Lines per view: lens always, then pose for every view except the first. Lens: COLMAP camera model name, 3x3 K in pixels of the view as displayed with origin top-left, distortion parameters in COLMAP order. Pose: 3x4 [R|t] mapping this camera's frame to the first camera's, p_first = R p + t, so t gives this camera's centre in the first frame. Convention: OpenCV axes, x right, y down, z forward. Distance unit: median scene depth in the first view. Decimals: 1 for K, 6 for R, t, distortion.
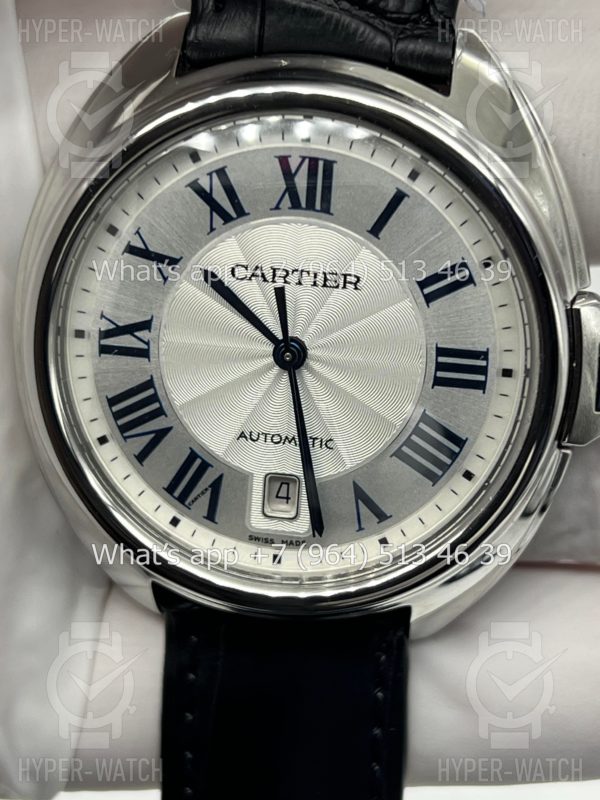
lens RADIAL K [[1802.7, 0, 300.0], [0, 1802.7, 400.0], [0, 0, 1]] dist [0.237808, -0.823676]
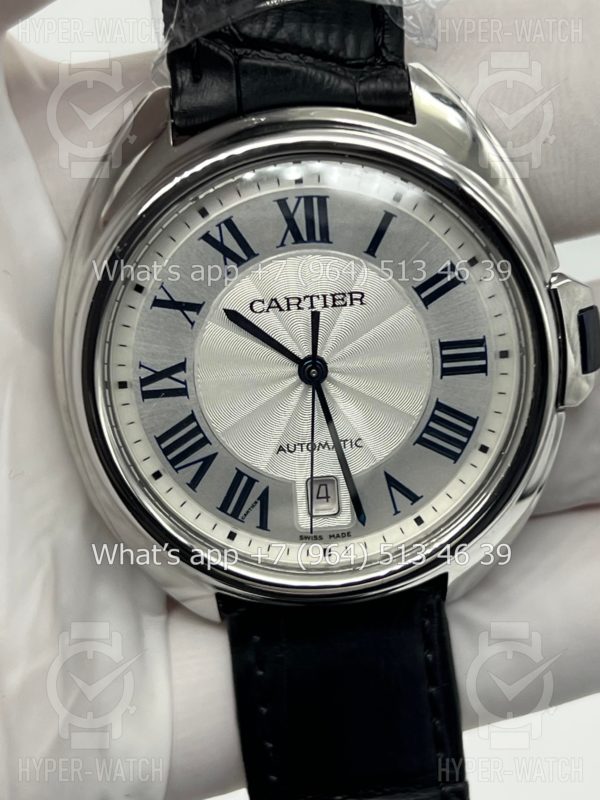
lens RADIAL K [[1802.7, 0, 300.0], [0, 1802.7, 400.0], [0, 0, 1]] dist [0.237808, -0.823676]
pose [[0.979950, -0.171277, 0.101798, -0.131451], [0.171961, 0.985101, 0.002083, -0.010931], [-0.100638, 0.015464, 0.994803, -0.122459]]
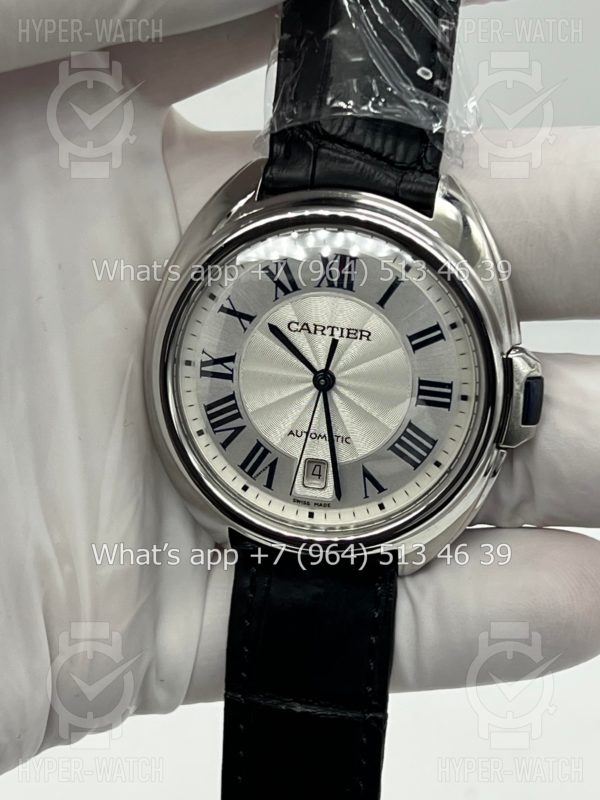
lens RADIAL K [[1802.7, 0, 300.0], [0, 1802.7, 400.0], [0, 0, 1]] dist [0.237808, -0.823676]
pose [[0.998684, 0.035803, -0.036718, 0.030949], [-0.036444, 0.999192, -0.016927, 0.017791], [0.036082, 0.018243, 0.999182, -0.536059]]
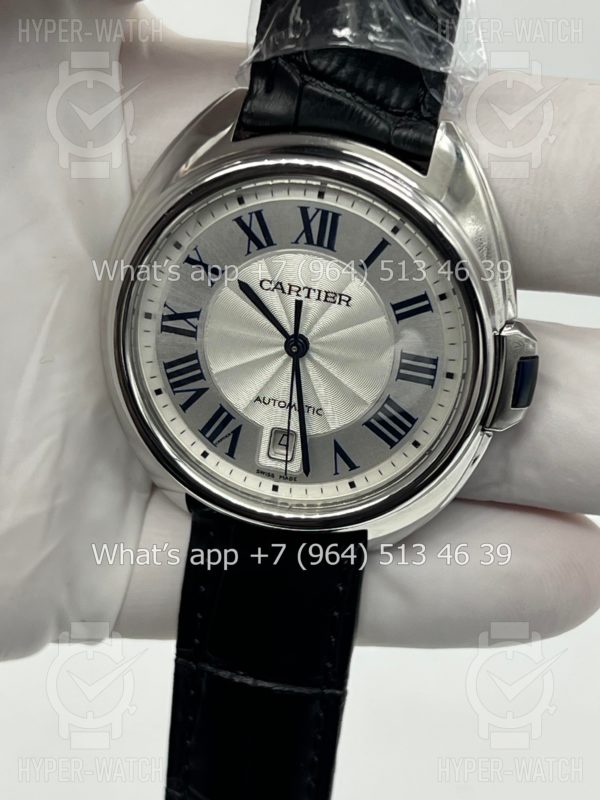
lens RADIAL K [[1802.7, 0, 300.0], [0, 1802.7, 400.0], [0, 0, 1]] dist [0.237808, -0.823676]
pose [[0.995089, 0.094593, -0.029169, 0.041443], [-0.091349, 0.991033, 0.097512, -0.119997], [0.038131, -0.094369, 0.994807, -0.386867]]
